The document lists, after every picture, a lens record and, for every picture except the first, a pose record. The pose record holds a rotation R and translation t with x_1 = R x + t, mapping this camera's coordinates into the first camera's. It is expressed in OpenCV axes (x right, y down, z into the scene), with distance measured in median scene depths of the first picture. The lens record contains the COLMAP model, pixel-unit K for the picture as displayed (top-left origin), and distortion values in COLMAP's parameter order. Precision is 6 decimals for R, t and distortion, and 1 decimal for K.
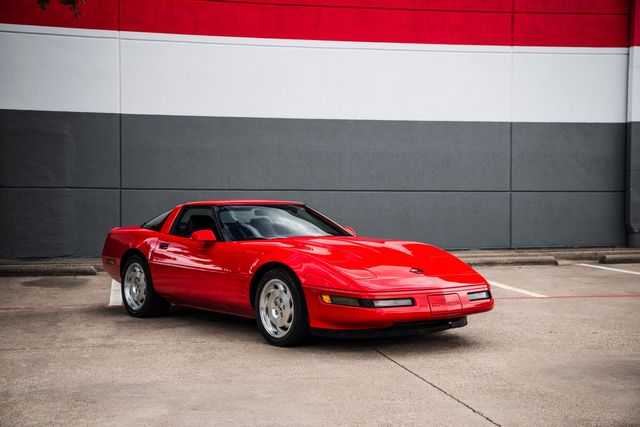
lens RADIAL K [[951.0, 0, 320.0], [0, 951.0, 213.5], [0, 0, 1]] dist [0.236940, 0.040862]
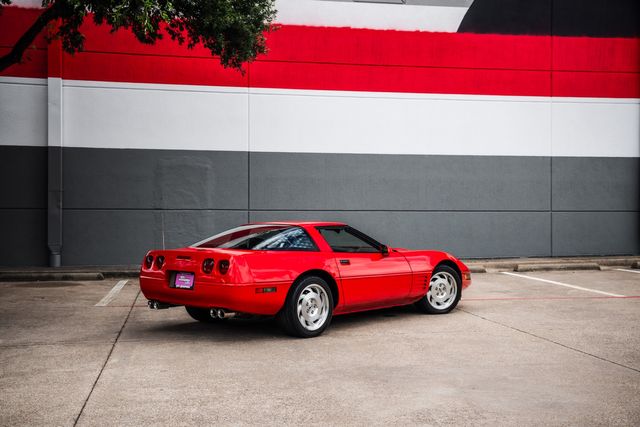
lens RADIAL K [[756.4, 0, 320.5], [0, 756.4, 215.8], [0, 0, 1]] dist [0.079547, 0.035358]
pose [[0.999913, -0.002079, -0.013007, -0.098247], [0.001893, 0.999896, -0.014273, -0.003580], [0.013035, 0.014247, 0.999814, -0.004233]]
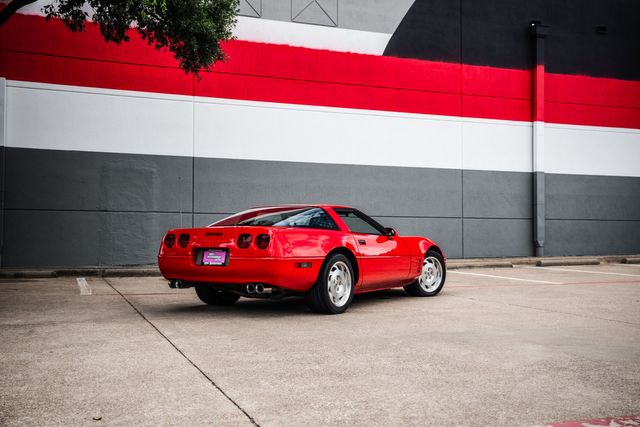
lens RADIAL K [[685.1, 0, 321.3], [0, 685.1, 215.4], [0, 0, 1]] dist [0.053897, 0.022819]
pose [[0.986634, 0.006254, 0.162830, -0.185606], [0.001277, 0.998936, -0.046100, 0.021316], [-0.162946, 0.045692, 0.985576, 0.035744]]
